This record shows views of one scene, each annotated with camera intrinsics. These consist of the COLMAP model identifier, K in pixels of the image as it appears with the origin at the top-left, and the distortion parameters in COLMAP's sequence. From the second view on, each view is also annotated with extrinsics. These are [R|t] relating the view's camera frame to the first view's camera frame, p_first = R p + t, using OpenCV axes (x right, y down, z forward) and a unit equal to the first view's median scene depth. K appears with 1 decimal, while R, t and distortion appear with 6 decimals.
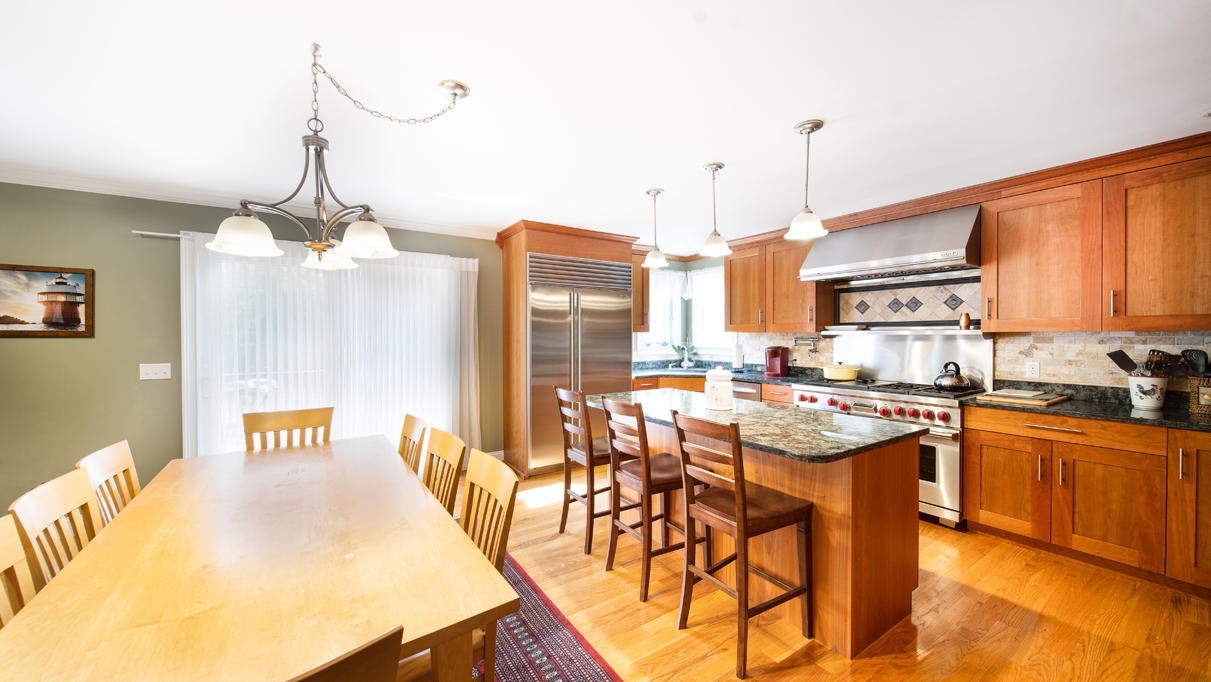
lens RADIAL K [[446.0, 0, 611.6], [0, 446.0, 337.0], [0, 0, 1]] dist [0.003687, 0.000079]
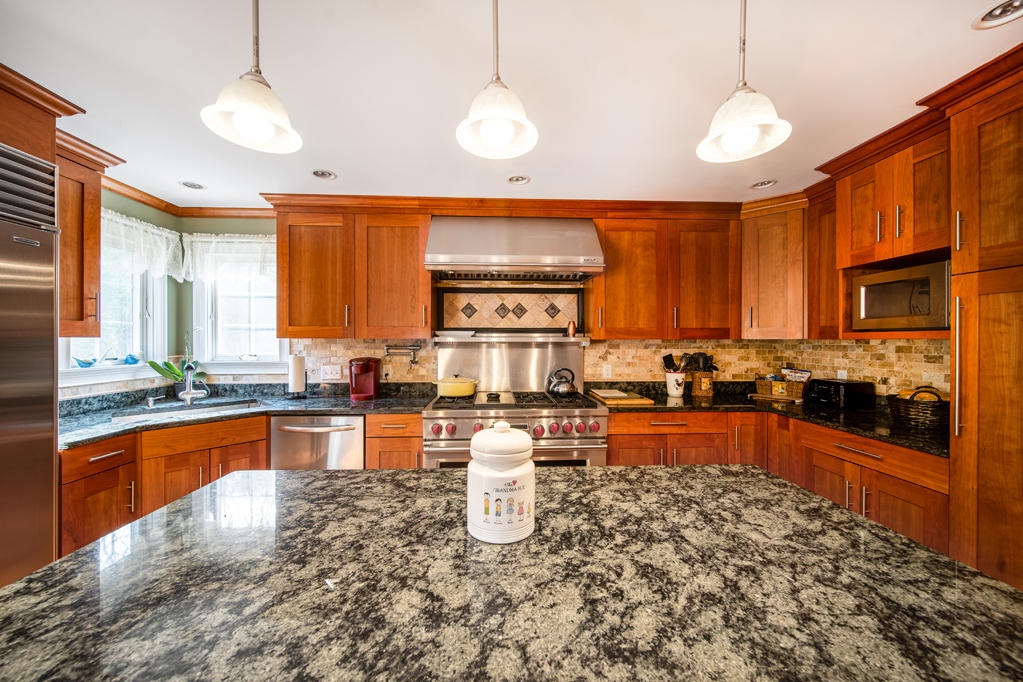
lens RADIAL K [[367.7, 0, 511.0], [0, 367.7, 340.4], [0, 0, 1]] dist [-0.001702, -0.000893]
pose [[0.527045, 0.001543, 0.849836, -0.017319], [0.003902, 0.999983, -0.004235, -0.004431], [-0.849829, 0.005548, 0.527030, 0.547196]]
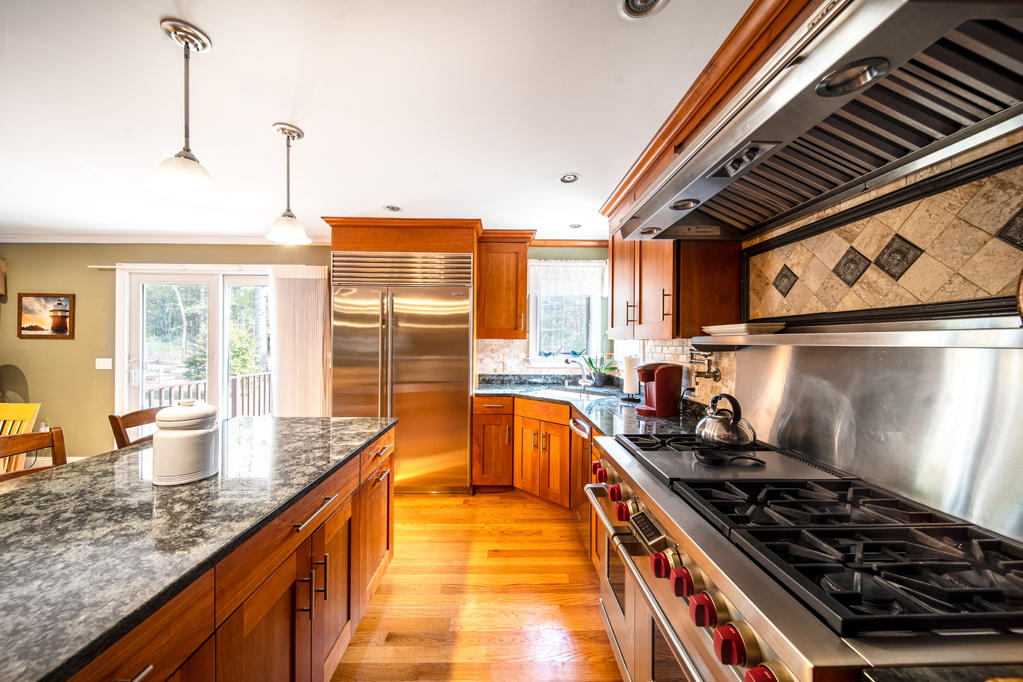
lens RADIAL K [[367.7, 0, 516.9], [0, 367.7, 338.4], [0, 0, 1]] dist [-0.001702, -0.000893]
pose [[0.835763, 0.003906, -0.549076, 0.544921], [-0.012661, 0.999846, -0.012158, -0.004098], [0.548944, 0.017113, 0.835684, 0.566415]]
